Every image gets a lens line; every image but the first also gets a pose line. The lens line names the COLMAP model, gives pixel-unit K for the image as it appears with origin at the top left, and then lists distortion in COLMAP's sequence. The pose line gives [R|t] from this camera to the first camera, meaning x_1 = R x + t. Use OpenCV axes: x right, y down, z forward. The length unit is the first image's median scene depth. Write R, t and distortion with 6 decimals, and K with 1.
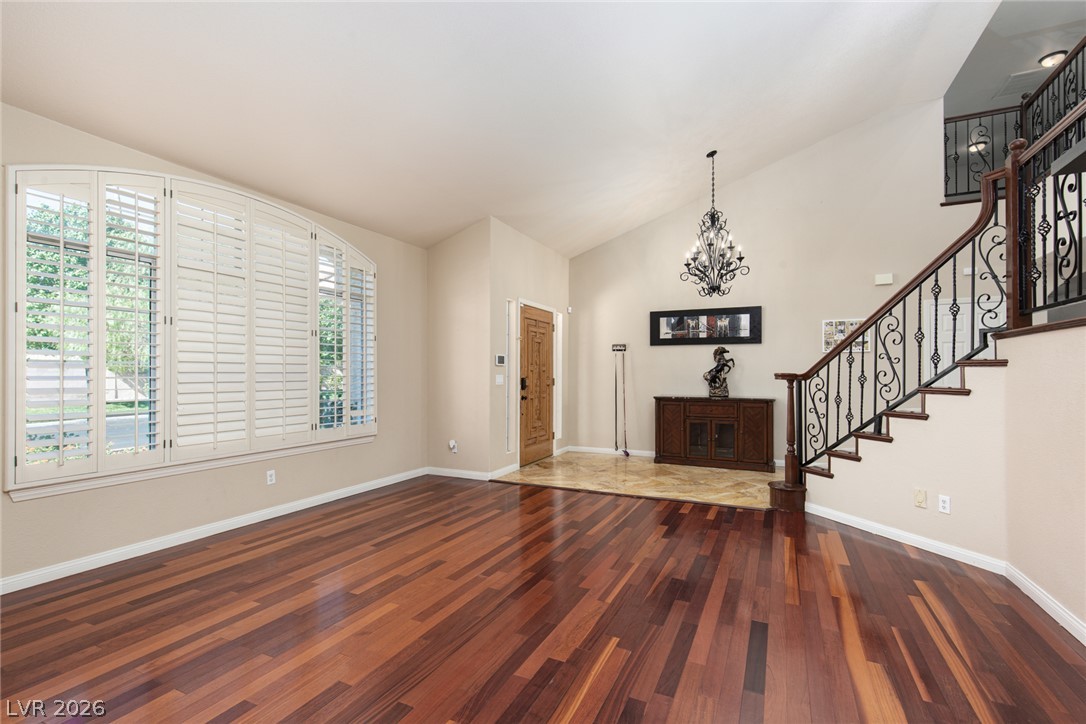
lens RADIAL K [[488.0, 0, 541.6], [0, 488.0, 371.1], [0, 0, 1]] dist [0.002429, -0.000229]
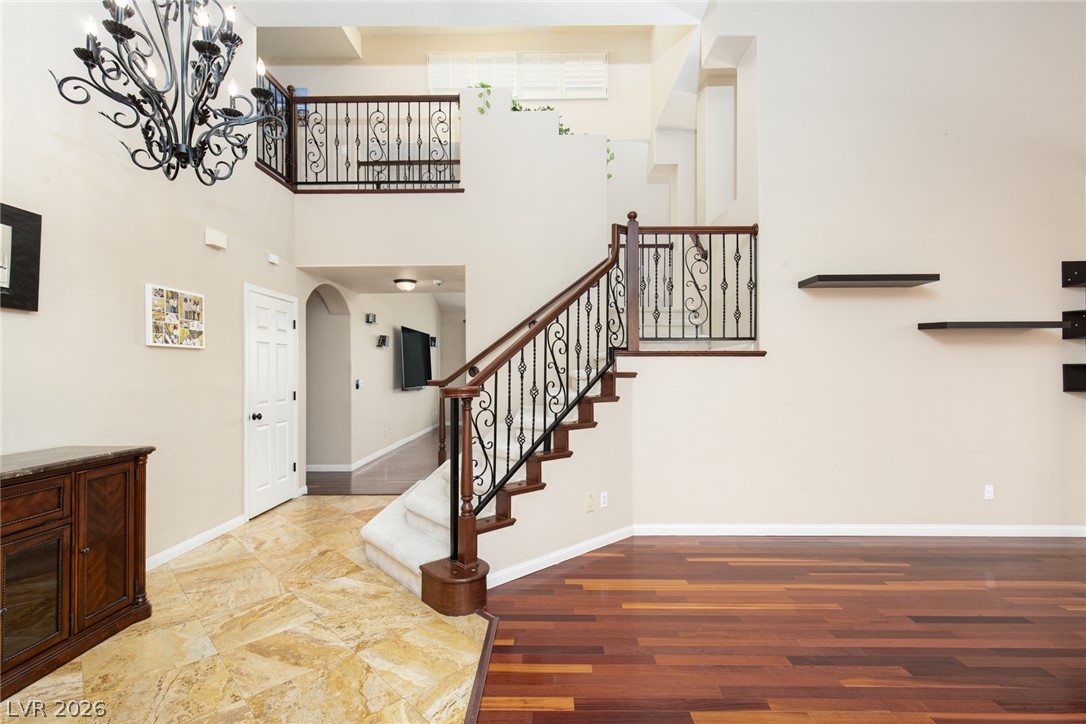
lens RADIAL K [[493.8, 0, 544.9], [0, 493.8, 365.5], [0, 0, 1]] dist [0.009554, -0.000421]
pose [[-0.422937, 0.013493, 0.906058, -0.129232], [-0.002233, 0.999871, -0.015932, -0.014906], [-0.906156, -0.008762, -0.422852, 1.361050]]
